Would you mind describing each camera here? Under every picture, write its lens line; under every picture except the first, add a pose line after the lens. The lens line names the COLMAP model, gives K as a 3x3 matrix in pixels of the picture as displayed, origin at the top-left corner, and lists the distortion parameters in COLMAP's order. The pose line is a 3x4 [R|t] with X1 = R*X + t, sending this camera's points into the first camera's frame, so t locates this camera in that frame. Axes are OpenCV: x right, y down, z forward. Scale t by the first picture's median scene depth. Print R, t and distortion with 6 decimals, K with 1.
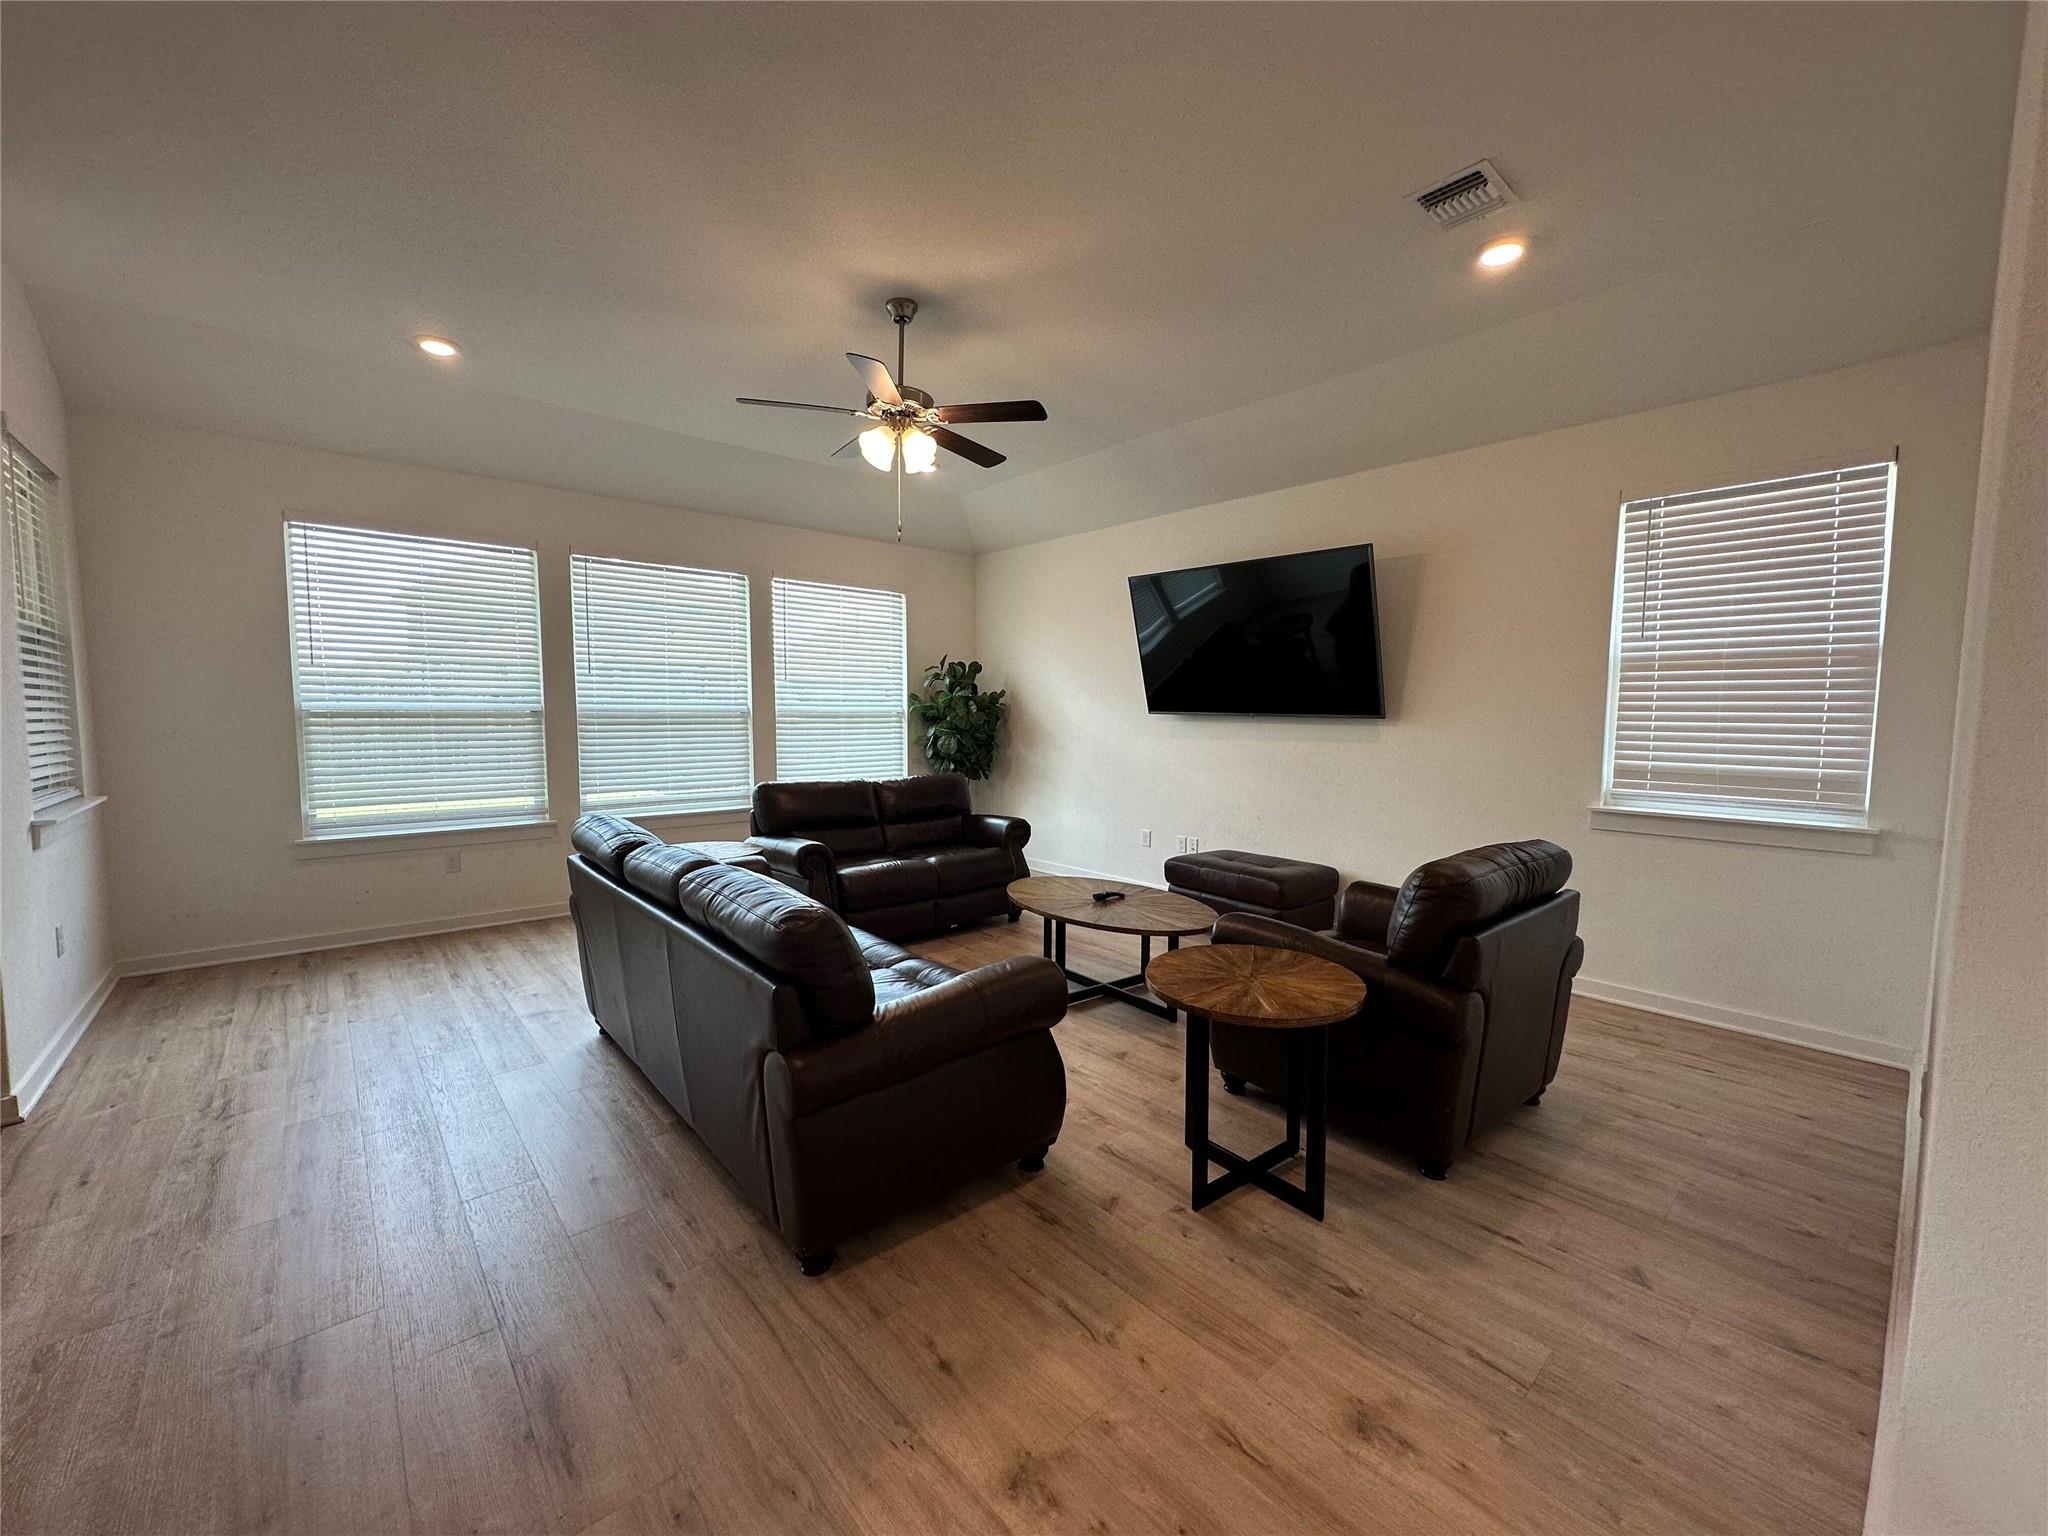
lens RADIAL K [[823.3, 0, 1027.6], [0, 823.3, 762.5], [0, 0, 1]] dist [0.012499, 0.000166]
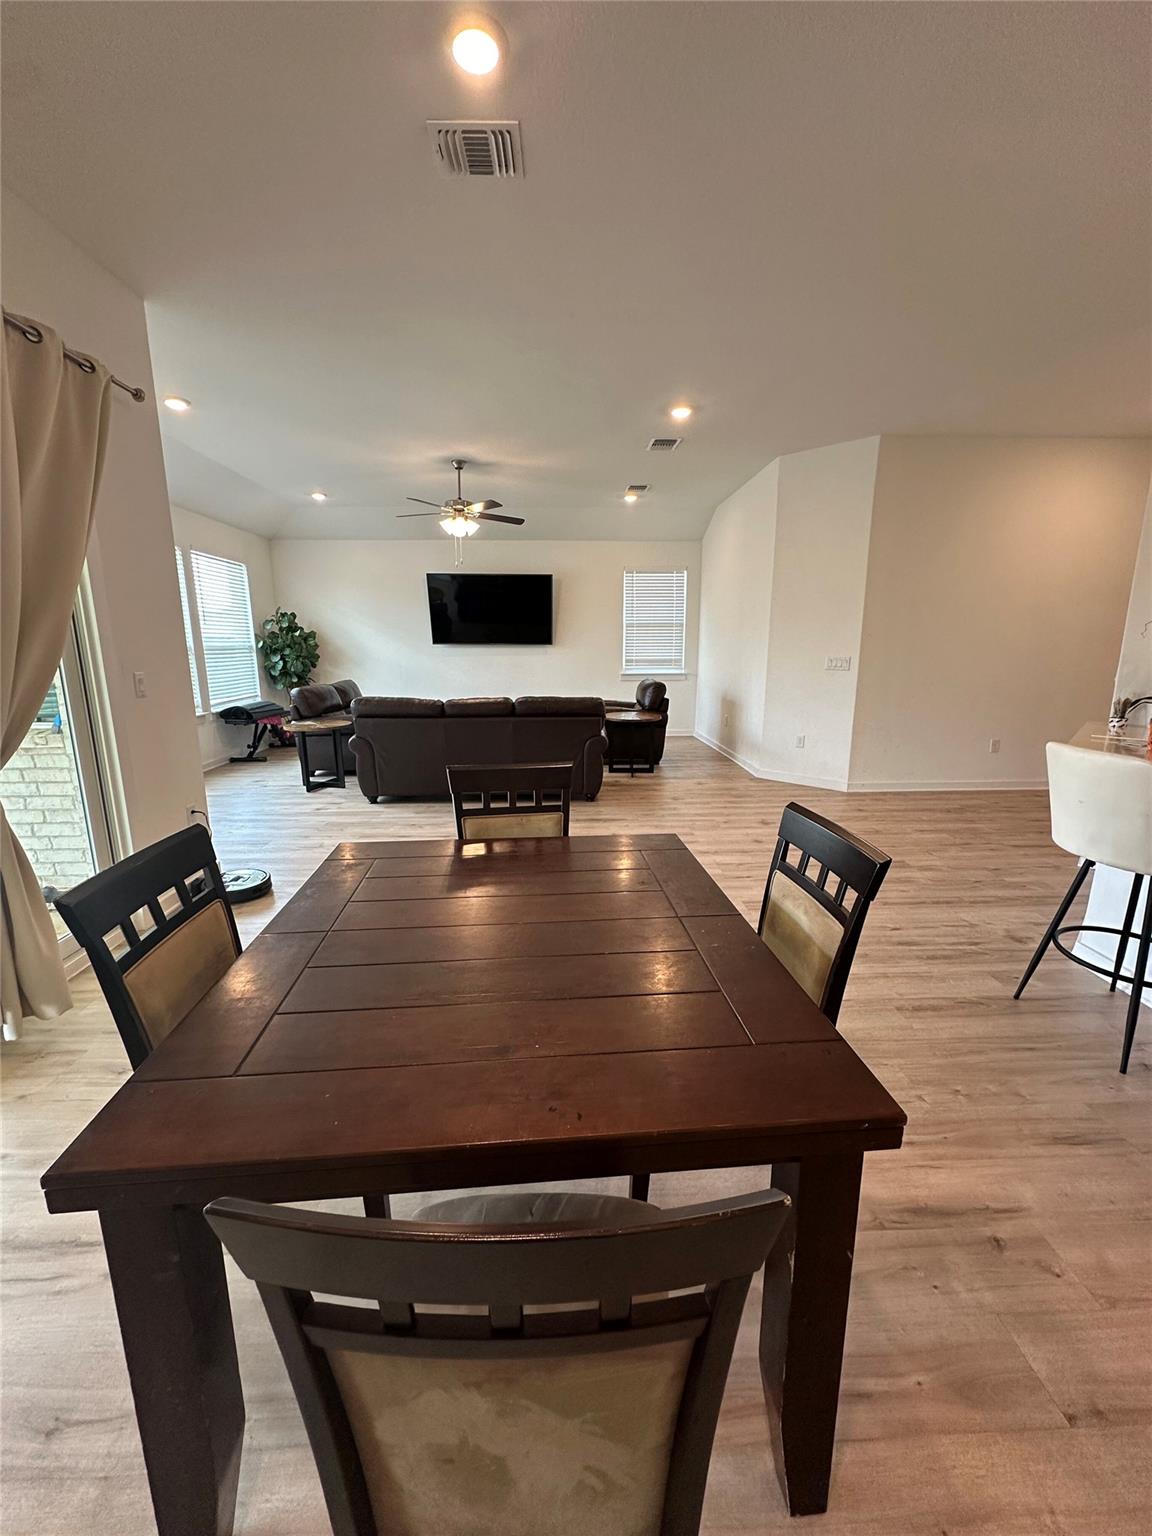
lens RADIAL K [[617.5, 0, 571.8], [0, 617.5, 768.3], [0, 0, 1]] dist [0.012499, 0.000166]
pose [[0.611260, -0.173647, 0.772145, -0.917022], [0.060122, 0.983002, 0.173472, -0.004983], [-0.789143, -0.059614, 0.611310, -0.194129]]
